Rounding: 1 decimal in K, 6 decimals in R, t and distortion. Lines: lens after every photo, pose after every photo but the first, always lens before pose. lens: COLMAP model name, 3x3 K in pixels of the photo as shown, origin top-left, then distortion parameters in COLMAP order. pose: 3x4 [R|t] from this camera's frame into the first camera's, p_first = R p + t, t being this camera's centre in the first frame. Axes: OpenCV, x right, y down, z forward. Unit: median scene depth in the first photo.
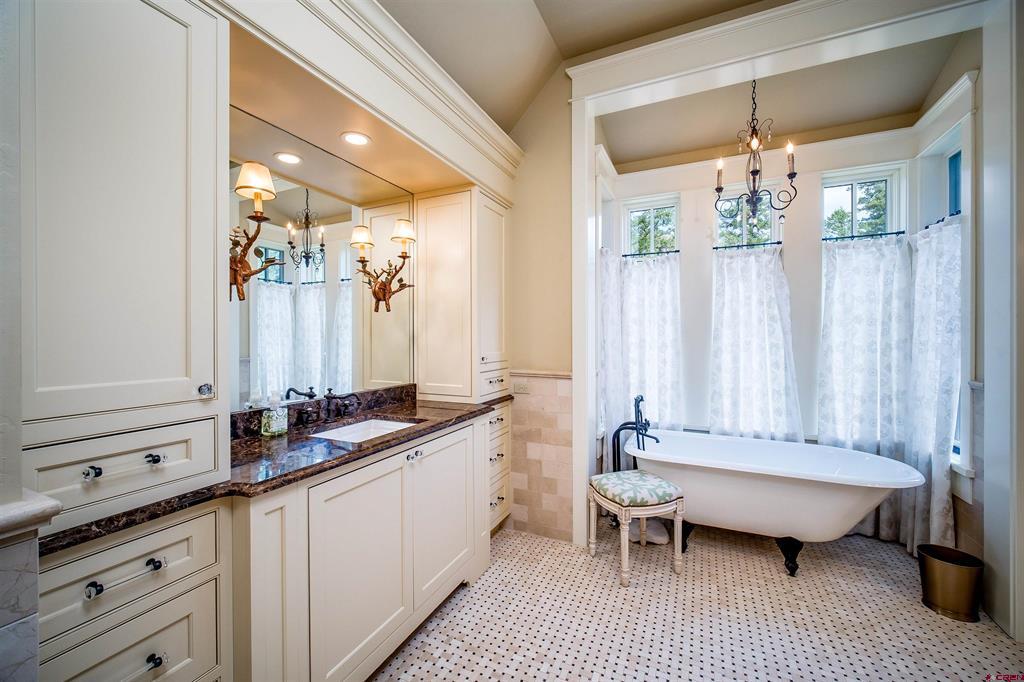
lens RADIAL K [[407.3, 0, 512.0], [0, 407.3, 341.0], [0, 0, 1]] dist [-0.003300, -0.000016]
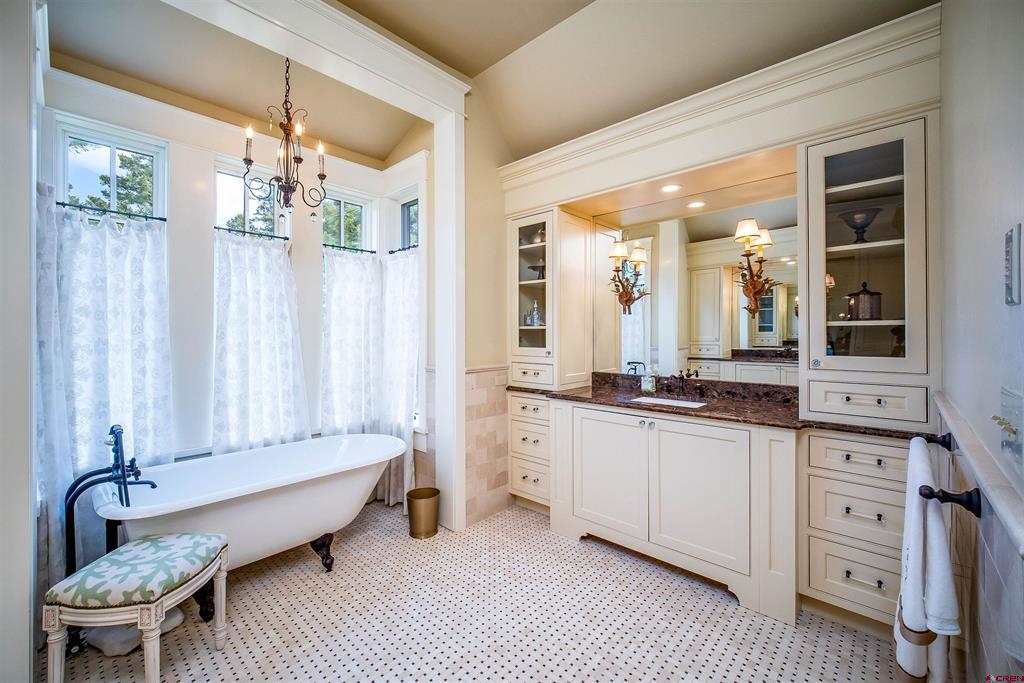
lens RADIAL K [[415.5, 0, 513.8], [0, 415.5, 333.2], [0, 0, 1]] dist [-0.007737, 0.000236]
pose [[0.305369, 0.003169, 0.952229, -0.130923], [0.012060, 0.999901, -0.007195, -0.001944], [-0.952158, 0.013681, 0.305301, 0.201614]]
